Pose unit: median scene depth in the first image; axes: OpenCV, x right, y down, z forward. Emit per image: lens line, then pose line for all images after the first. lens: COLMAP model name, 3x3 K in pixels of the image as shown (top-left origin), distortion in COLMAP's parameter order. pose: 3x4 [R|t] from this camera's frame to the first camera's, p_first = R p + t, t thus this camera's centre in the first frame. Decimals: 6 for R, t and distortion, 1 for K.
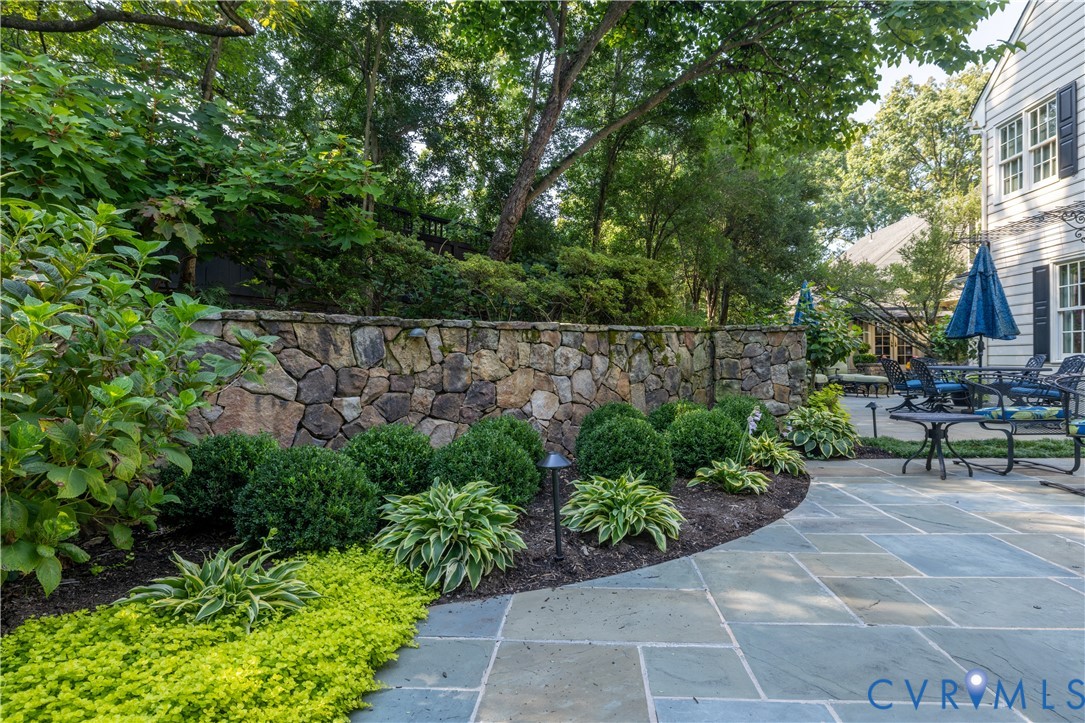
lens RADIAL K [[626.4, 0, 543.7], [0, 626.4, 362.2], [0, 0, 1]] dist [0.003658, -0.000010]
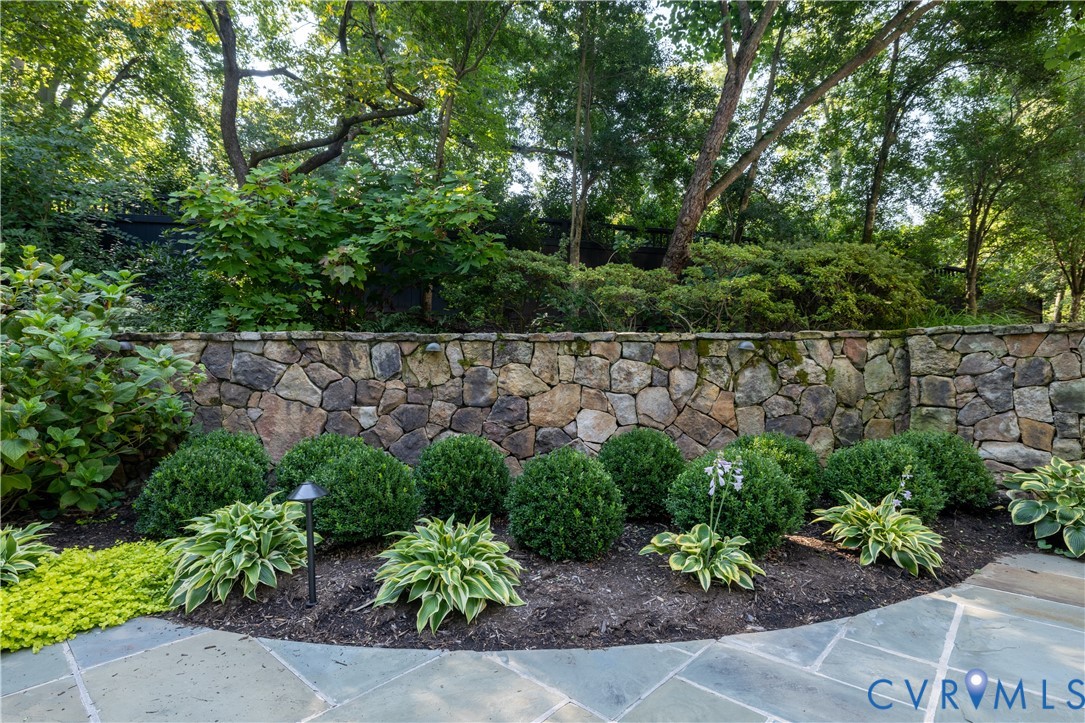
lens RADIAL K [[558.8, 0, 542.5], [0, 558.8, 358.9], [0, 0, 1]] dist [-0.005137, 0.000244]
pose [[0.776210, -0.002116, -0.630471, 0.480739], [-0.011131, 0.999792, -0.017060, -0.013029], [0.630377, 0.020260, 0.776025, 0.371449]]
